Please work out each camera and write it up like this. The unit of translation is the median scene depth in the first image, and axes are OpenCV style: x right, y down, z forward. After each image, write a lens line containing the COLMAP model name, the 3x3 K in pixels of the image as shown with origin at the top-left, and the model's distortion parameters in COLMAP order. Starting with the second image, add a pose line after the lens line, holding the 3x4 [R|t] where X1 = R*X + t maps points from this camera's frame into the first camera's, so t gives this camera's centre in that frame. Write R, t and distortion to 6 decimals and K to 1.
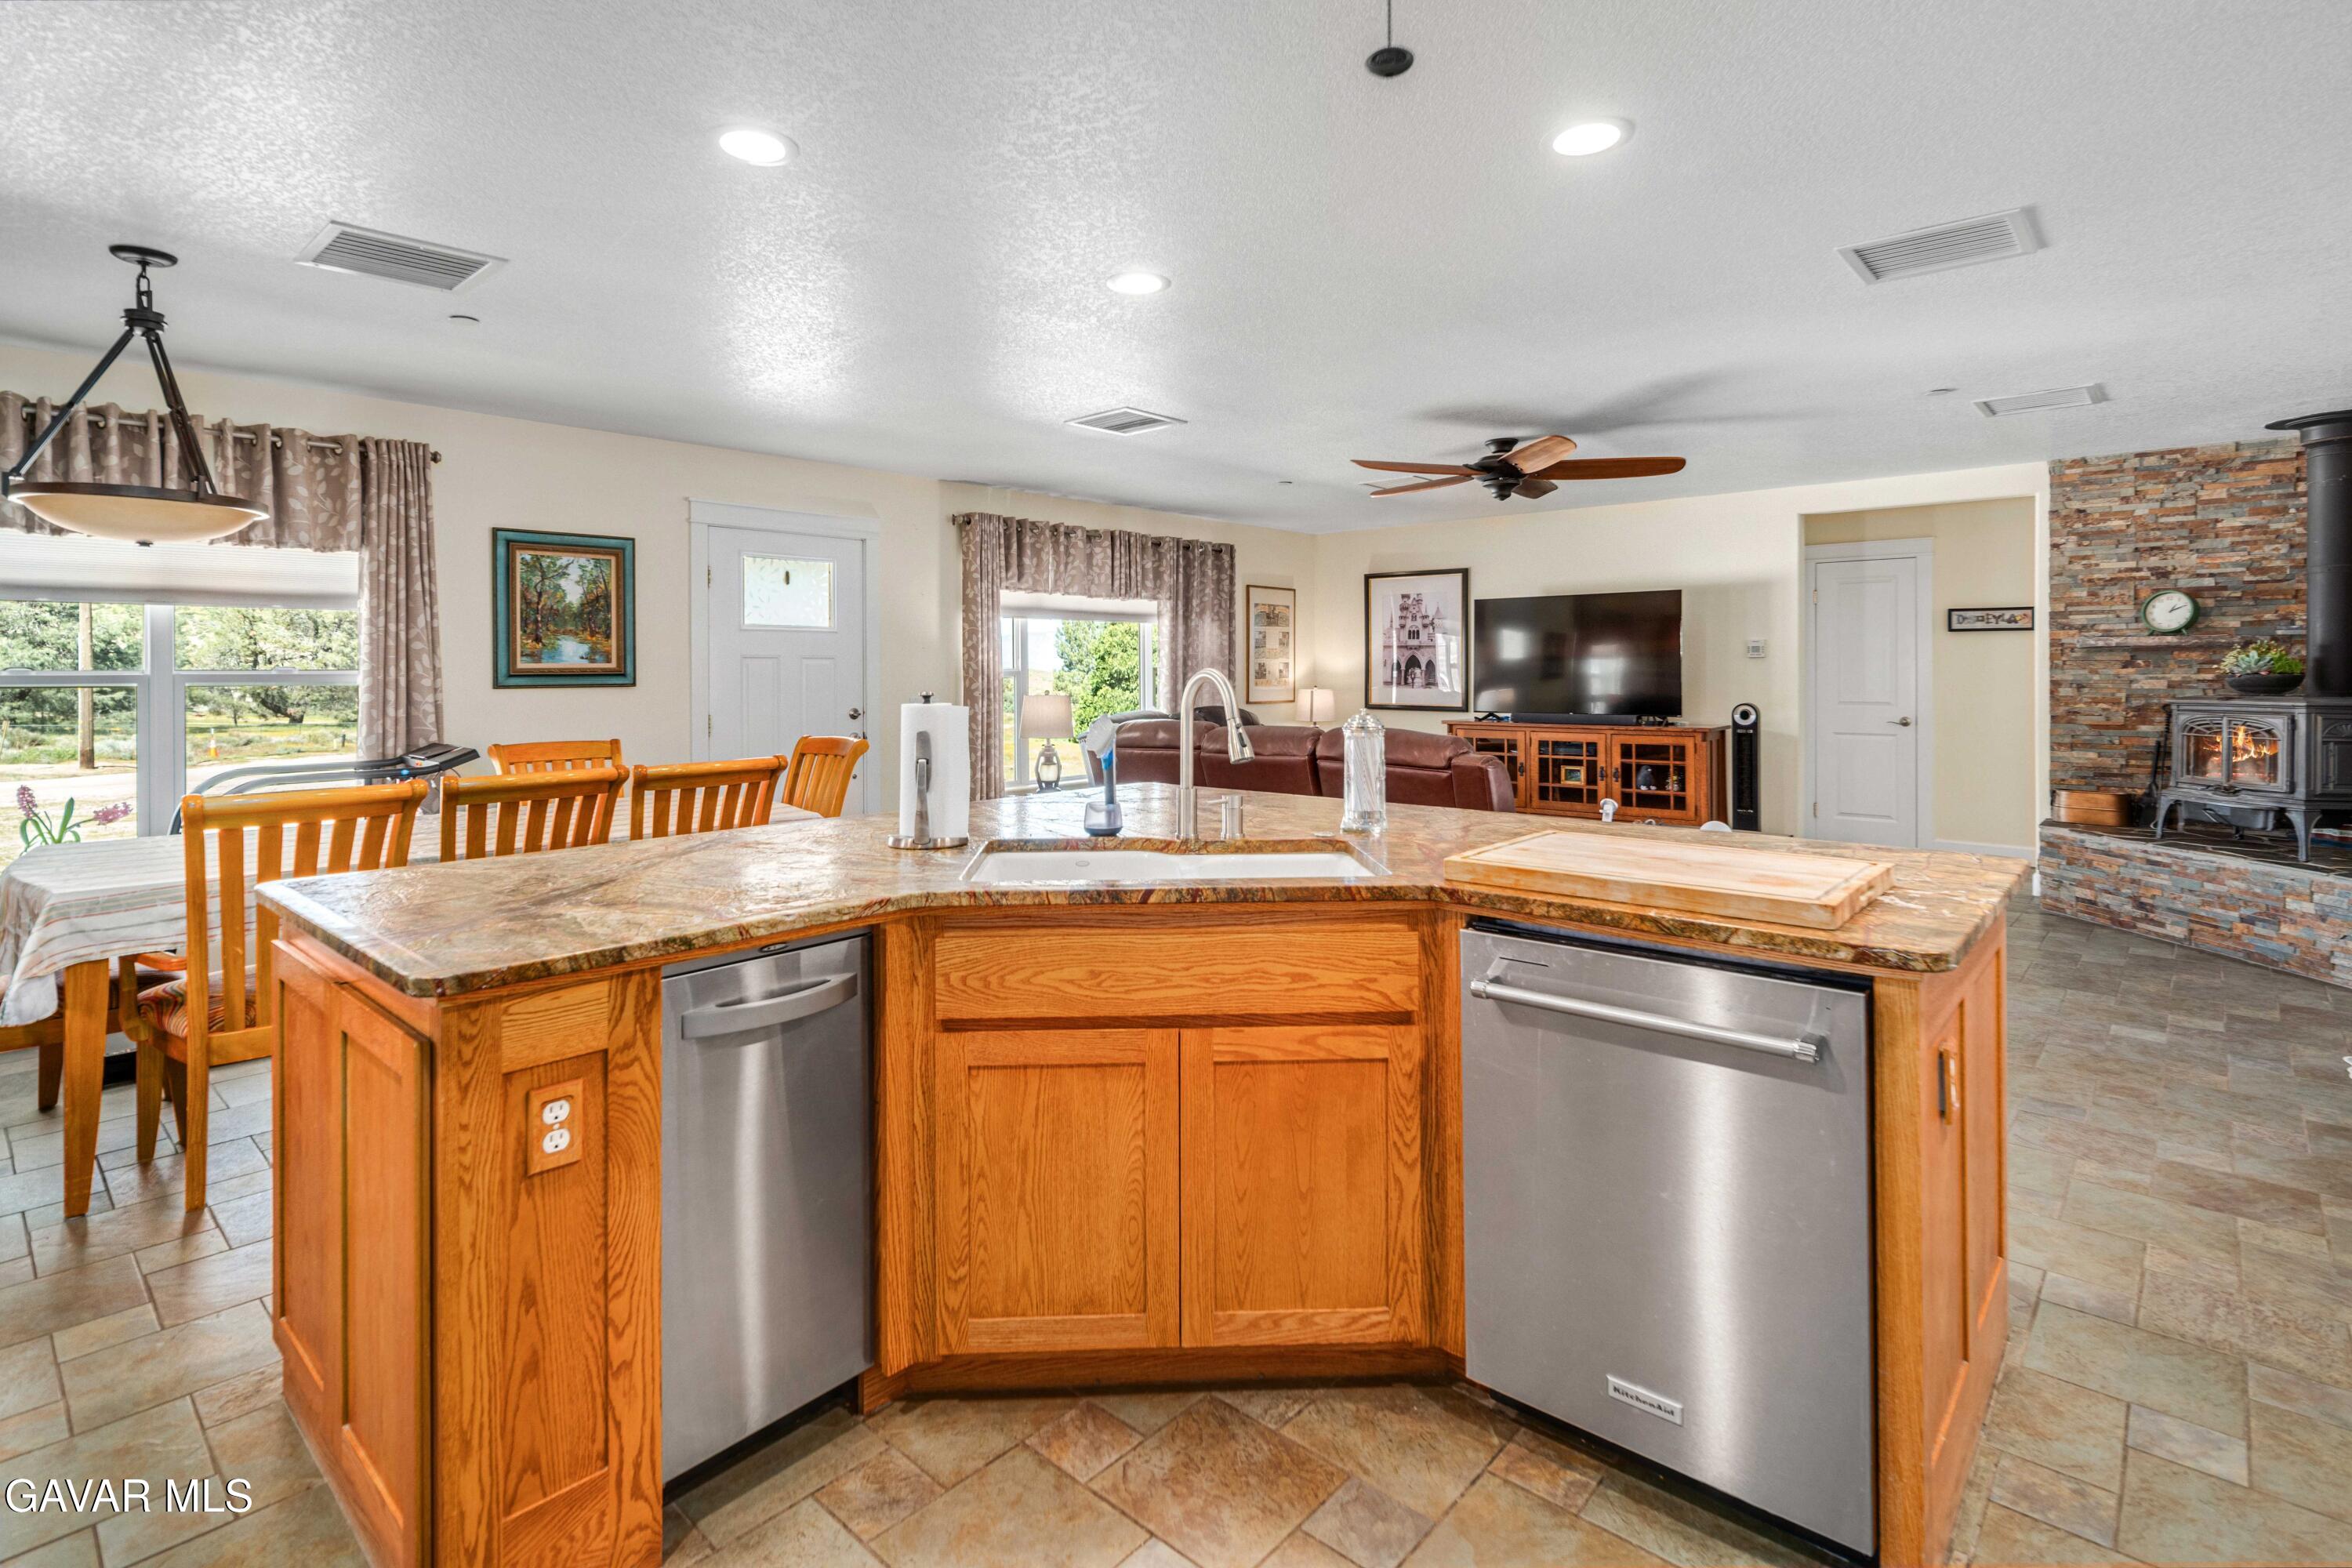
lens RADIAL K [[1149.7, 0, 1146.1], [0, 1149.7, 720.9], [0, 0, 1]] dist [0.003219, 0.000740]
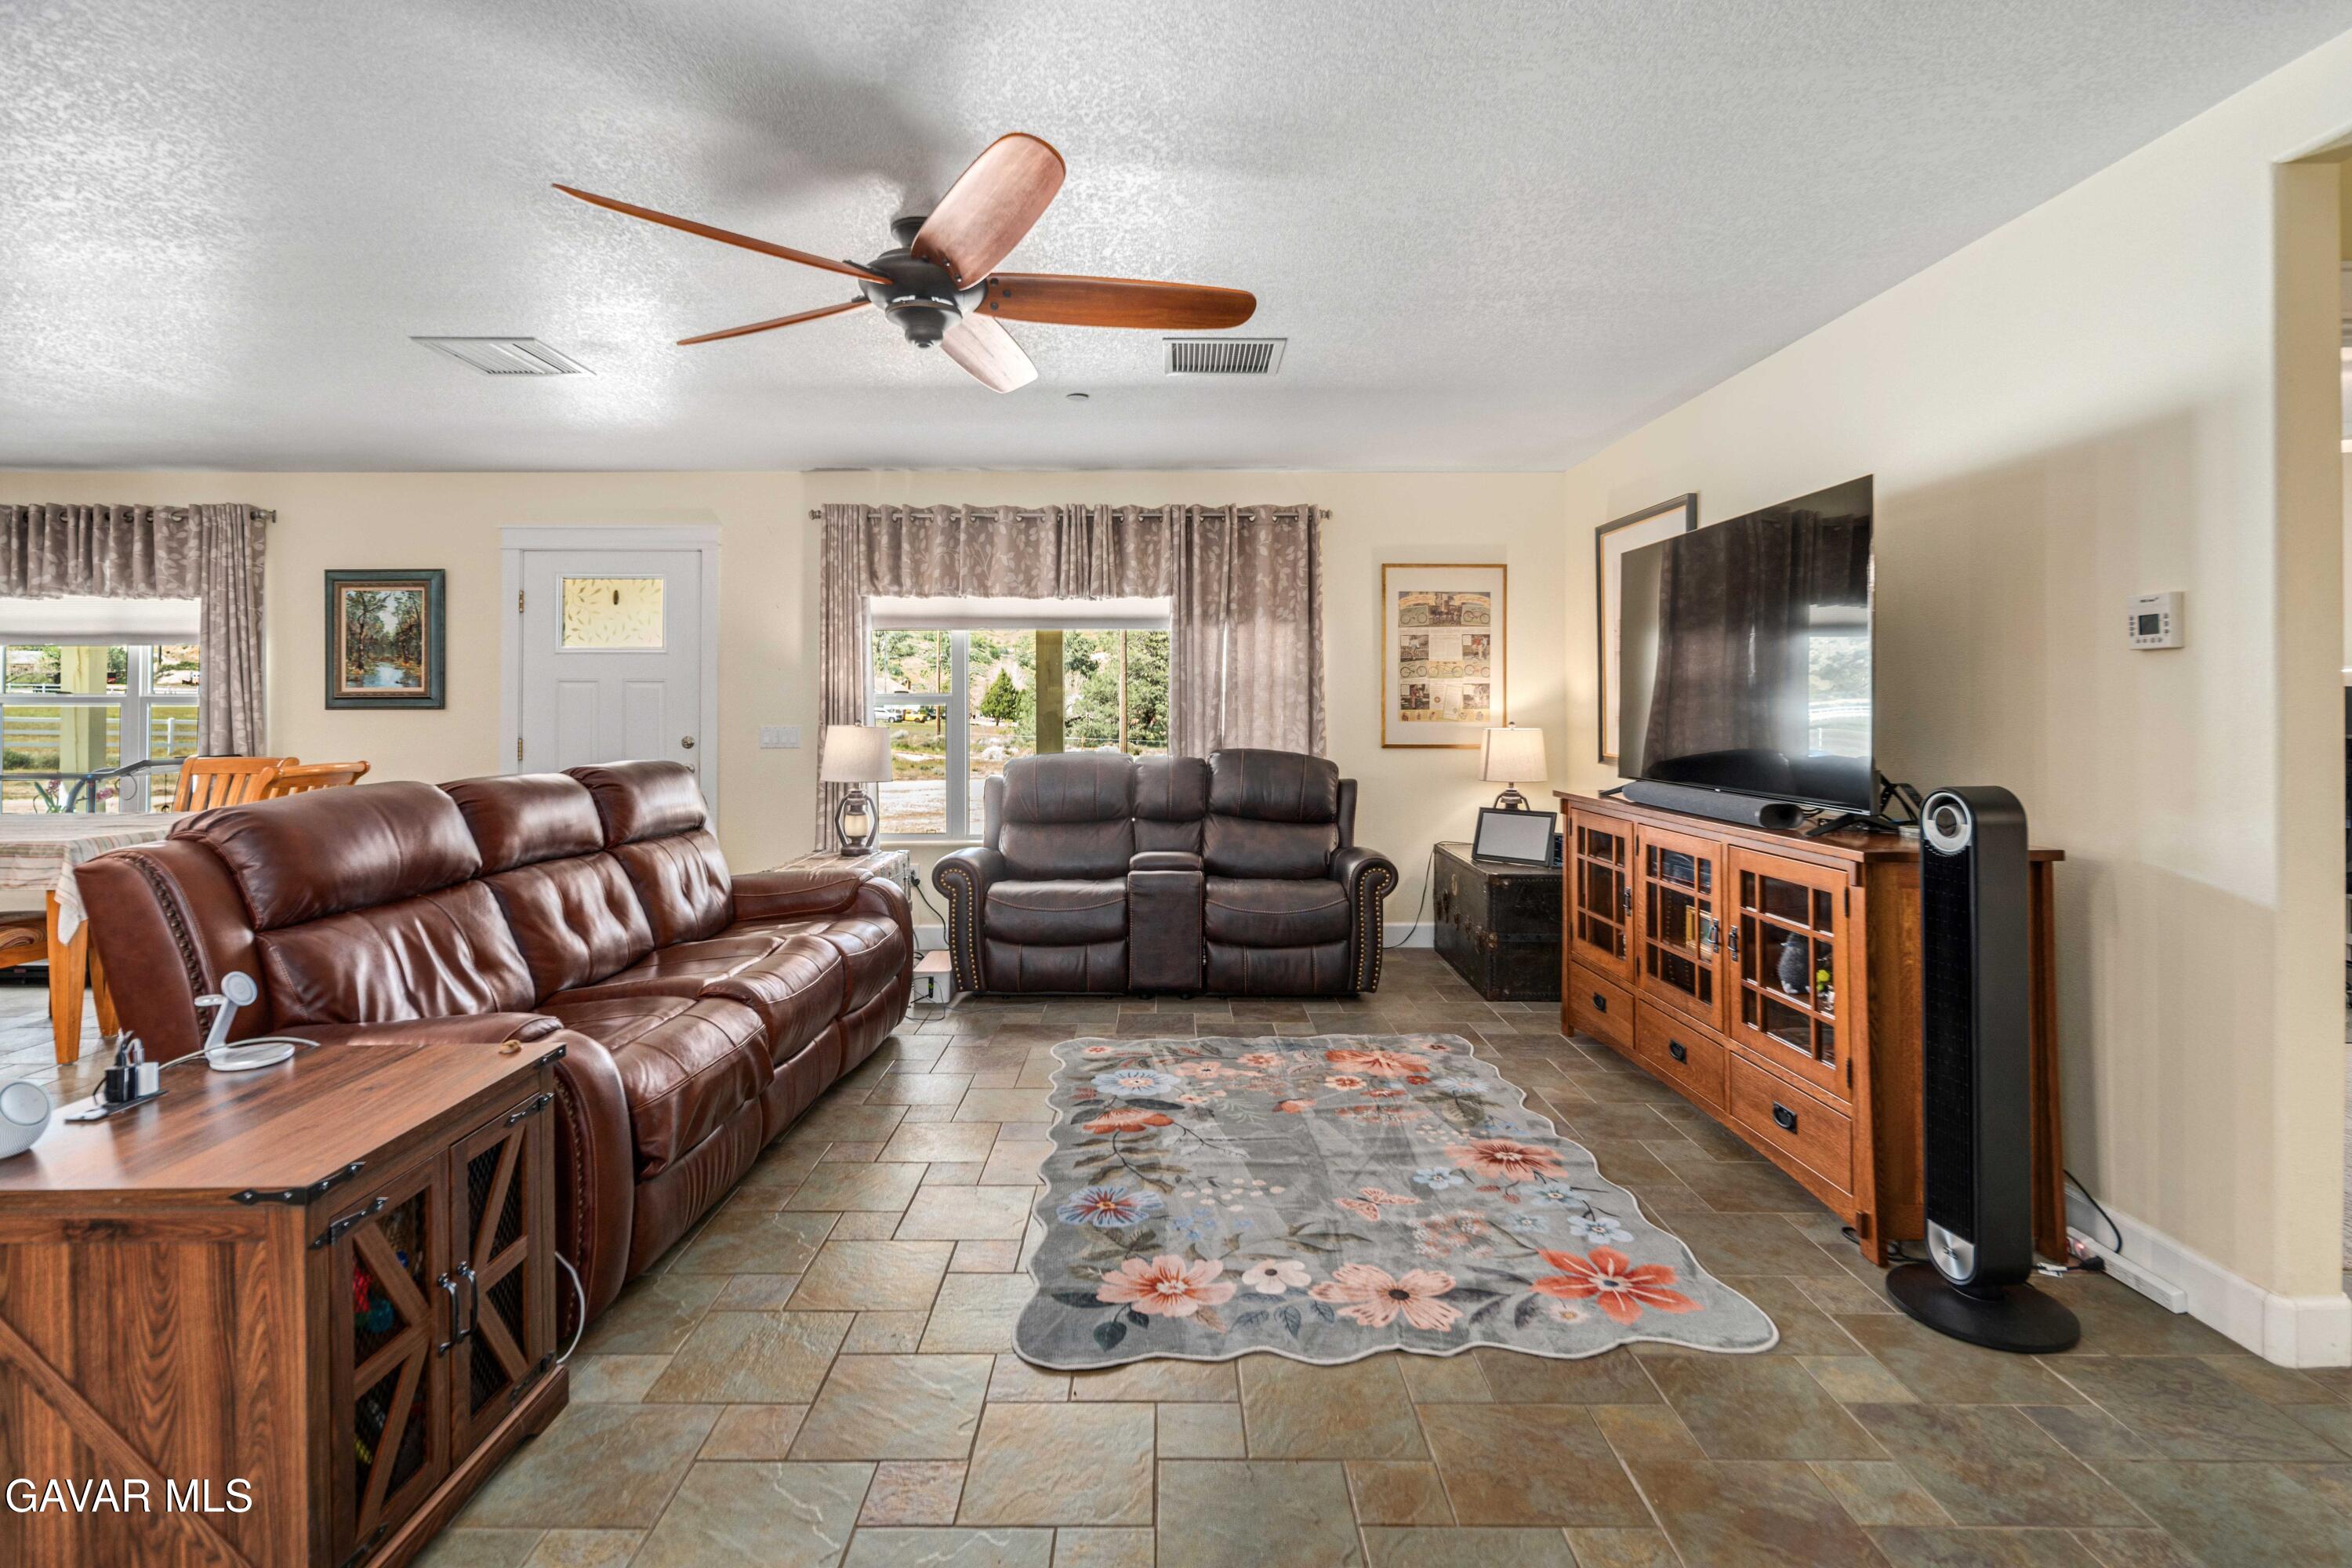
lens RADIAL K [[1149.7, 0, 1160.3], [0, 1149.7, 711.4], [0, 0, 1]] dist [0.003219, 0.000740]
pose [[0.679569, 0.006789, -0.733580, 0.787676], [-0.034692, 0.999136, -0.022891, -0.027191], [0.732791, 0.041005, 0.679218, 0.777886]]
